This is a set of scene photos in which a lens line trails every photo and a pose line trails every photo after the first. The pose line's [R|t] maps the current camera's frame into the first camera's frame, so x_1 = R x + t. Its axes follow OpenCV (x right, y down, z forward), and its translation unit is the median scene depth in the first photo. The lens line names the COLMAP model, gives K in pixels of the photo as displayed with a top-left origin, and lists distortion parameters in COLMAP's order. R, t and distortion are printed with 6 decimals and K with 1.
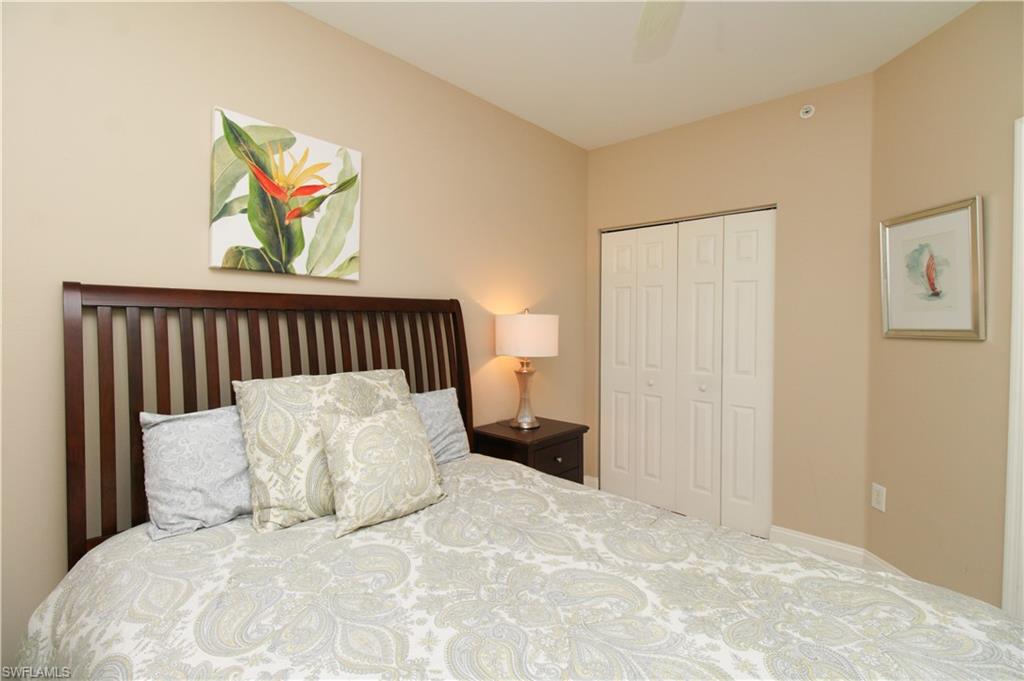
lens RADIAL K [[466.9, 0, 506.9], [0, 466.9, 324.3], [0, 0, 1]] dist [0.017866, -0.013933]
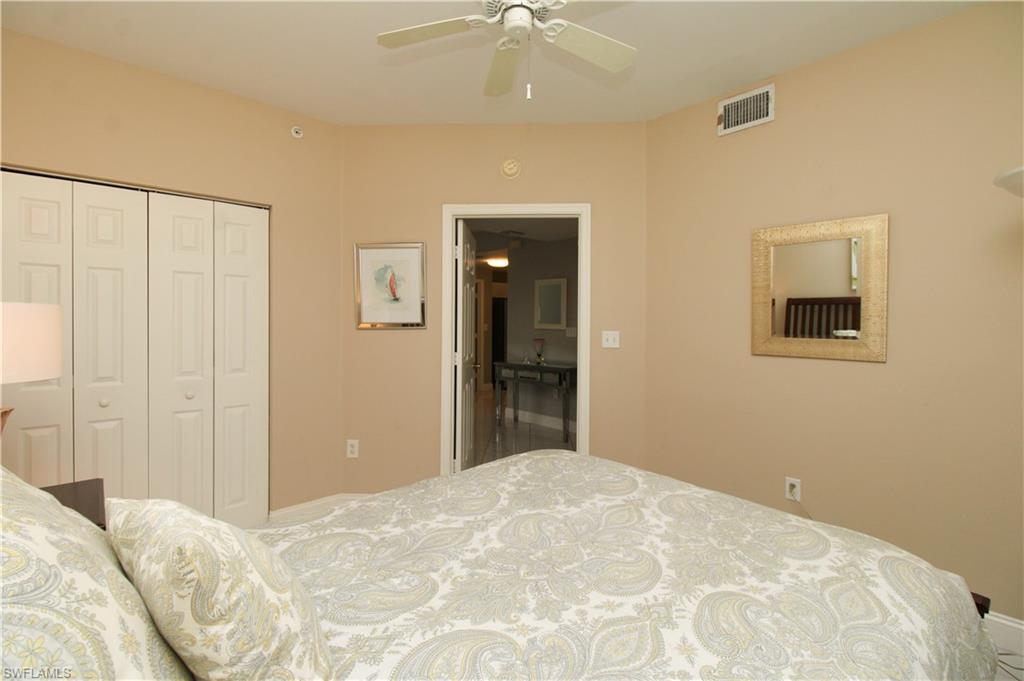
lens RADIAL K [[466.9, 0, 506.9], [0, 466.9, 324.3], [0, 0, 1]] dist [0.017866, -0.013933]
pose [[0.082395, -0.011750, 0.996530, -0.833892], [0.008557, 0.999902, 0.011082, 0.004423], [-0.996563, 0.007615, 0.082488, 0.754276]]
